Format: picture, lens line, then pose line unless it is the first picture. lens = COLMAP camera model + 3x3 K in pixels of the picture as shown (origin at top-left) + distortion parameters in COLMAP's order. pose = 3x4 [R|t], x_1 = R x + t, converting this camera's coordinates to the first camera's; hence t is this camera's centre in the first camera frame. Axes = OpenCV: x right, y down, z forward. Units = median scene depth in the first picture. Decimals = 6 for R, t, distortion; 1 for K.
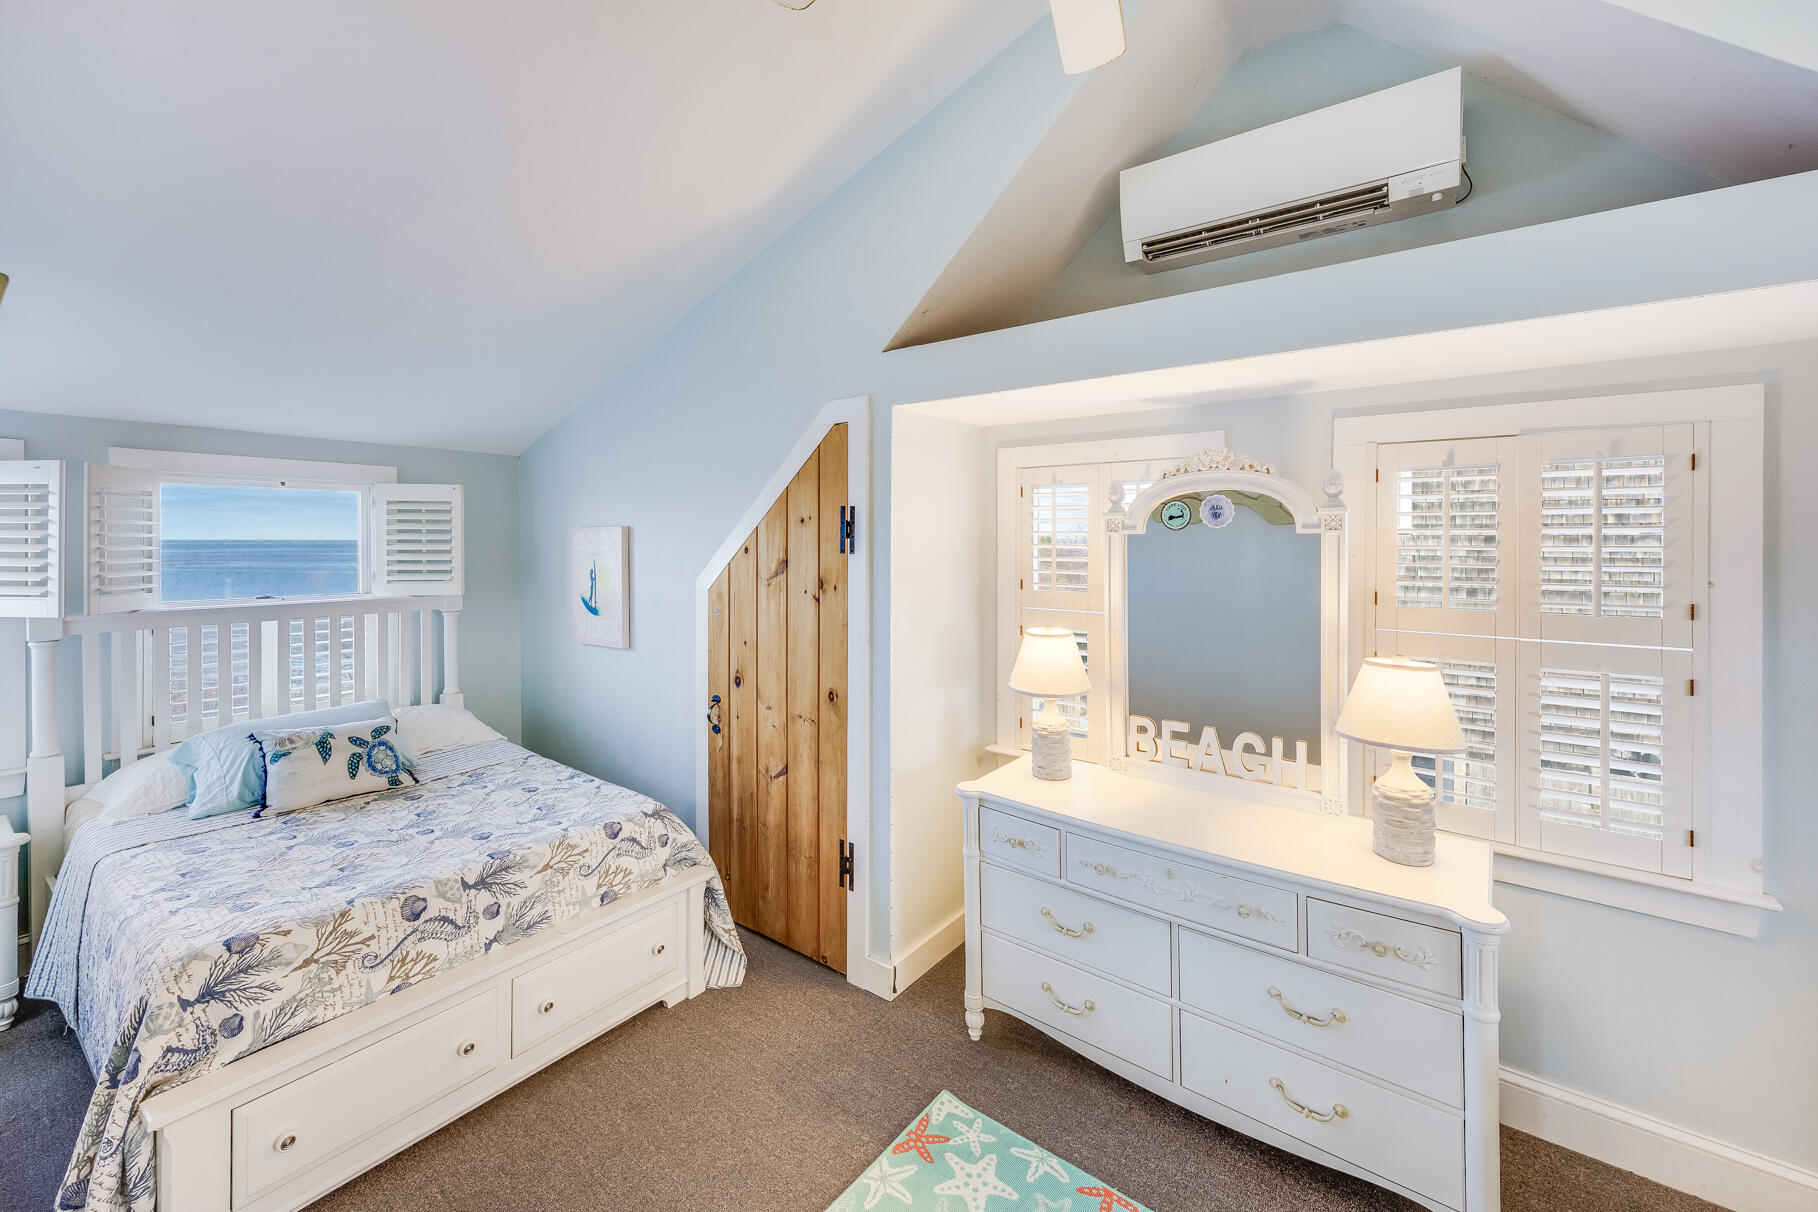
lens RADIAL K [[739.9, 0, 907.7], [0, 739.9, 557.6], [0, 0, 1]] dist [0.013019, -0.000699]
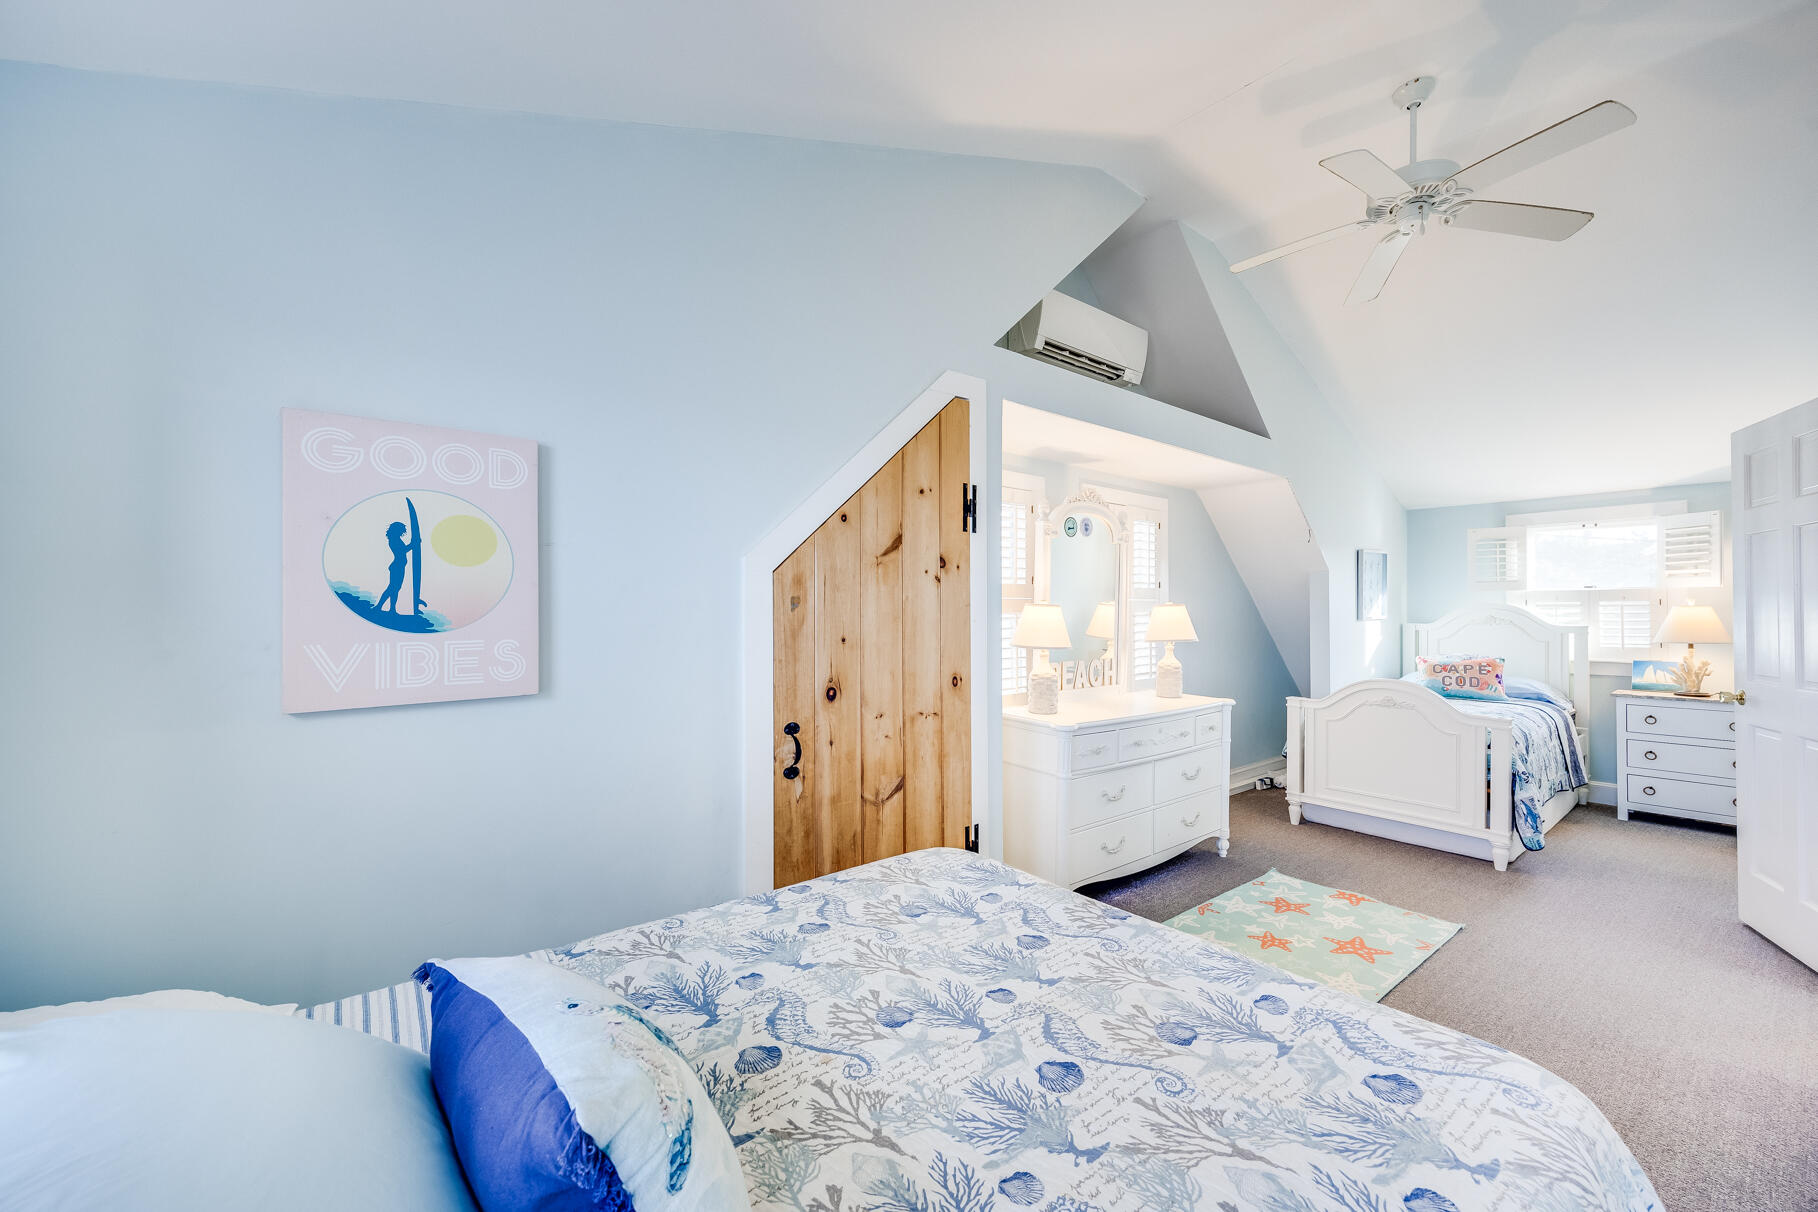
lens RADIAL K [[711.9, 0, 912.3], [0, 711.9, 606.0], [0, 0, 1]] dist [0.000513, -0.000137]
pose [[0.232257, 0.003706, 0.972647, -0.997648], [0.024178, 0.999662, -0.009583, 0.097327], [-0.972354, 0.025743, 0.232089, 0.833571]]
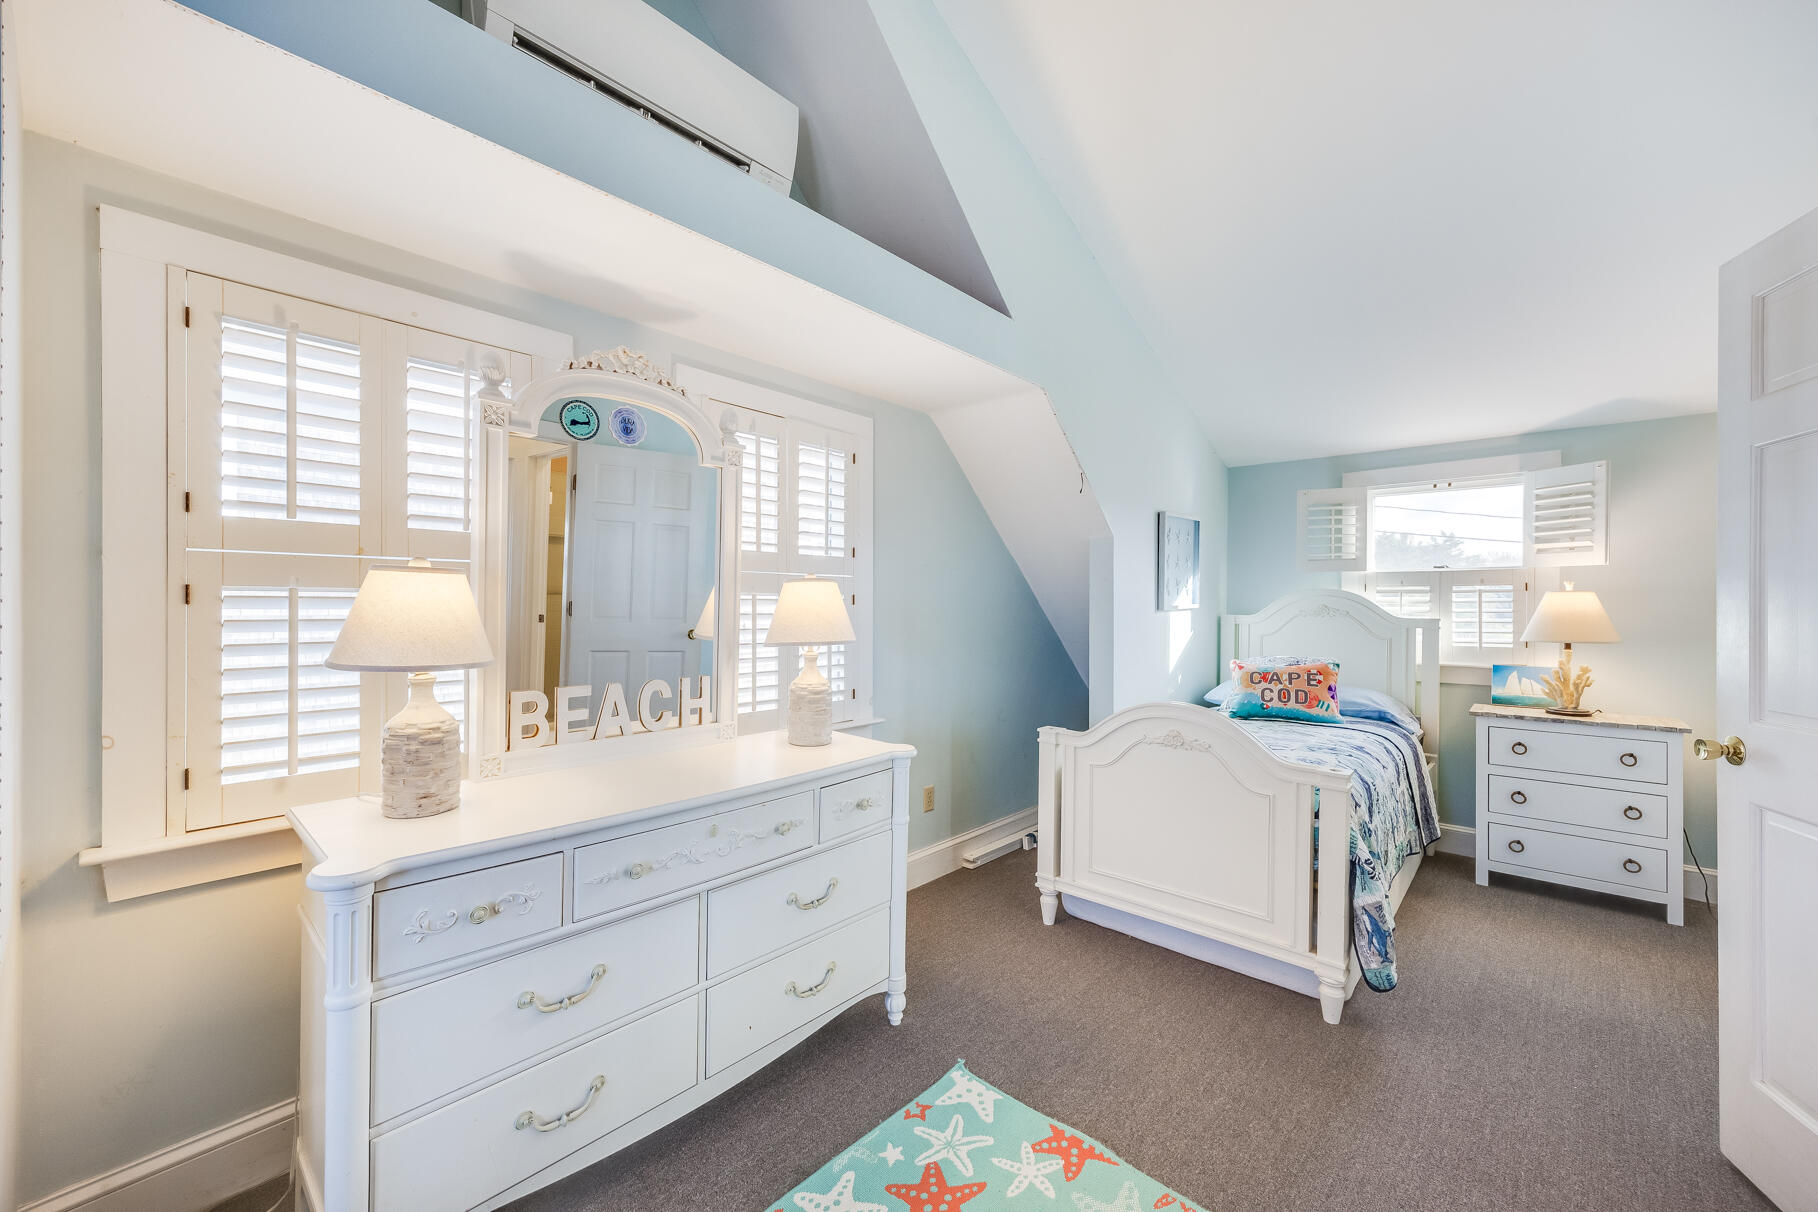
lens RADIAL K [[737.9, 0, 909.4], [0, 737.9, 607.2], [0, 0, 1]] dist [0.008589, 0.000213]
pose [[0.064260, -0.008340, 0.997898, -0.339303], [0.019130, 0.999792, 0.007124, 0.120310], [-0.997750, 0.018632, 0.064407, 0.513946]]
